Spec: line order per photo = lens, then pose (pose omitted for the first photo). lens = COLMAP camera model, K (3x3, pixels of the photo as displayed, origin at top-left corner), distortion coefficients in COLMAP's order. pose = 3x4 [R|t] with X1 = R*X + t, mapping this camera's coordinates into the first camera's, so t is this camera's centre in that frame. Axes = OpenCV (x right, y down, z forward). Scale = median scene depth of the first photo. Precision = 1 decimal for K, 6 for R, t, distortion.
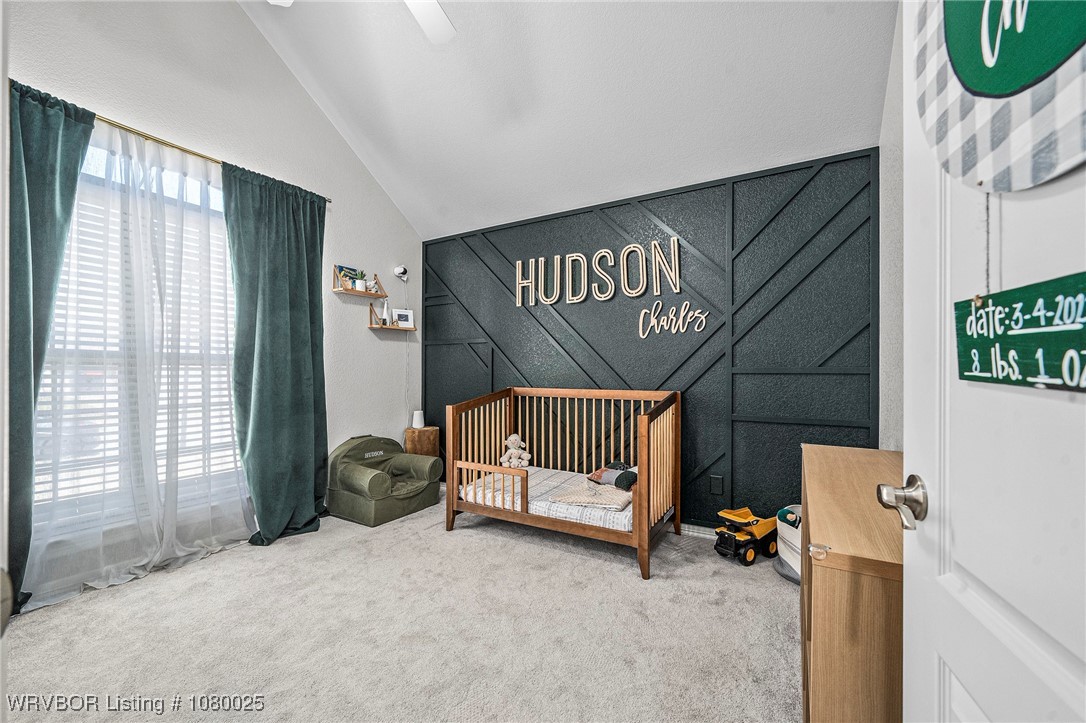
lens RADIAL K [[436.4, 0, 545.5], [0, 436.4, 370.0], [0, 0, 1]] dist [-0.000552, 0.000175]
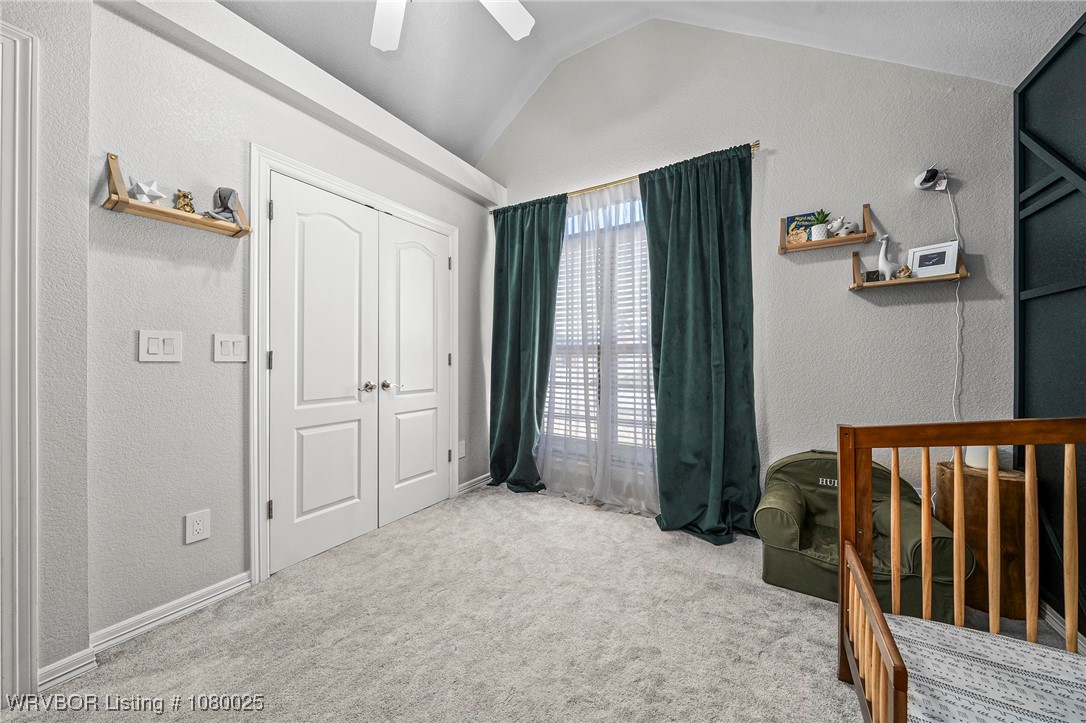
lens RADIAL K [[374.7, 0, 543.3], [0, 374.7, 355.9], [0, 0, 1]] dist [-0.004342, -0.000449]
pose [[-0.048120, -0.006324, -0.998822, 0.238619], [0.011683, 0.999908, -0.006894, 0.000255], [0.998773, -0.012001, -0.048042, 0.747640]]
